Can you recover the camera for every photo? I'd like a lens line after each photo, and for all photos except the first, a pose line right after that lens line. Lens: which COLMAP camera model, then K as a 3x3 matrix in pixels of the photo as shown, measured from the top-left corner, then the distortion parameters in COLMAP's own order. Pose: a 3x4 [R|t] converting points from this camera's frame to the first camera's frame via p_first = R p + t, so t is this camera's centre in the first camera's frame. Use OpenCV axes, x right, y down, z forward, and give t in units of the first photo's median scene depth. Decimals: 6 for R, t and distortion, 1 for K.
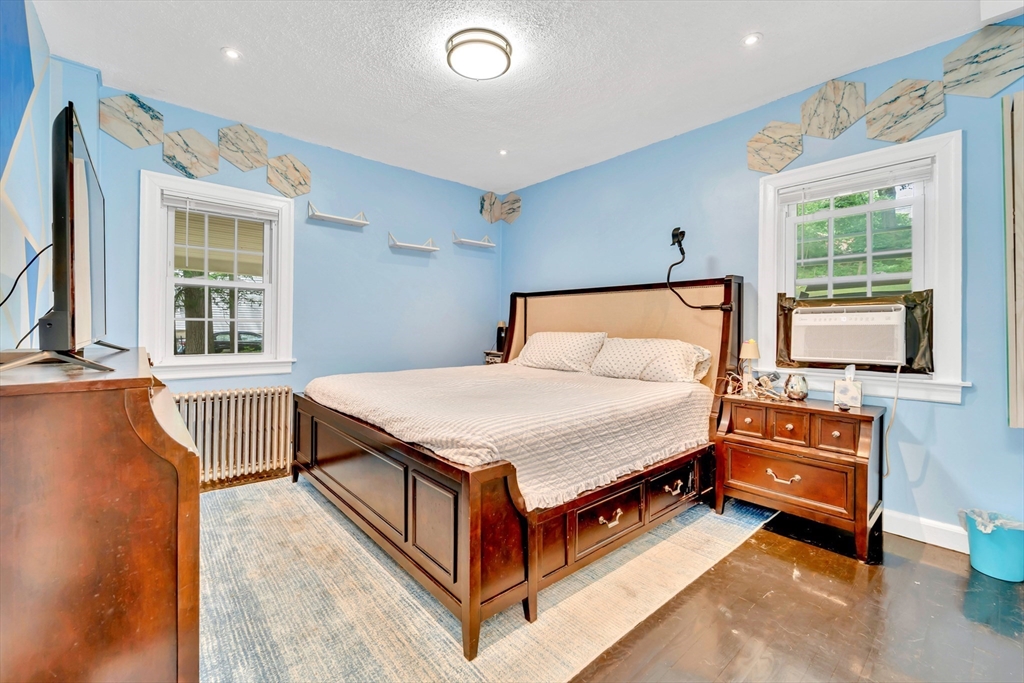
lens RADIAL K [[416.0, 0, 496.6], [0, 416.0, 326.4], [0, 0, 1]] dist [0.010932, -0.003189]
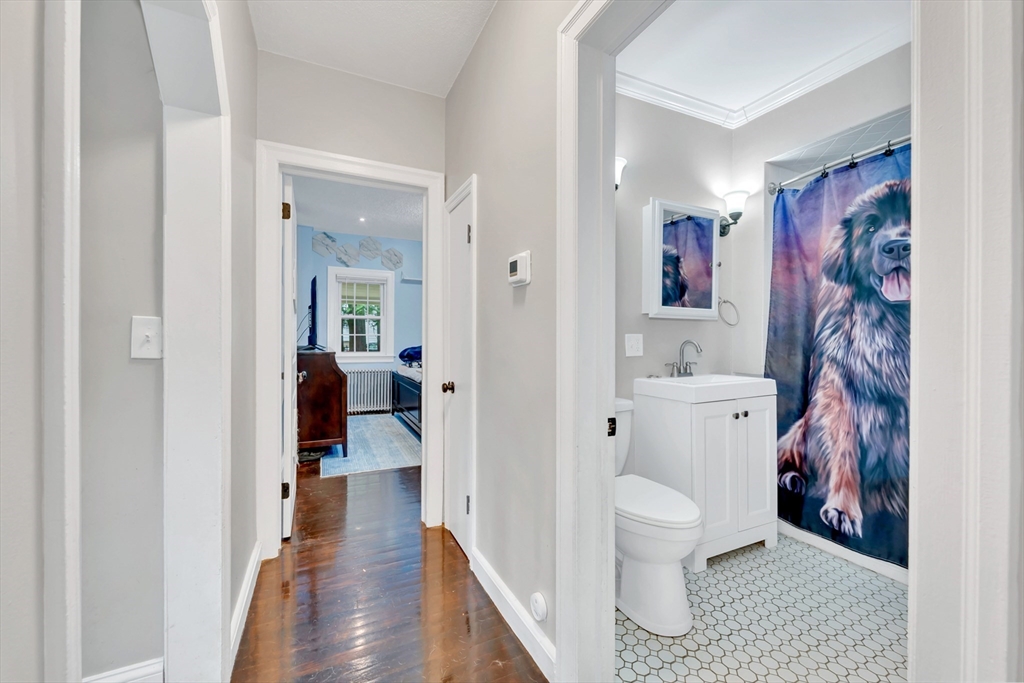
lens RADIAL K [[416.0, 0, 514.2], [0, 416.0, 340.1], [0, 0, 1]] dist [0.010932, -0.003189]
pose [[0.964586, -0.002933, -0.263752, 0.581420], [0.003900, 0.999987, 0.003143, 0.007174], [0.263740, -0.004060, 0.964585, -0.742165]]
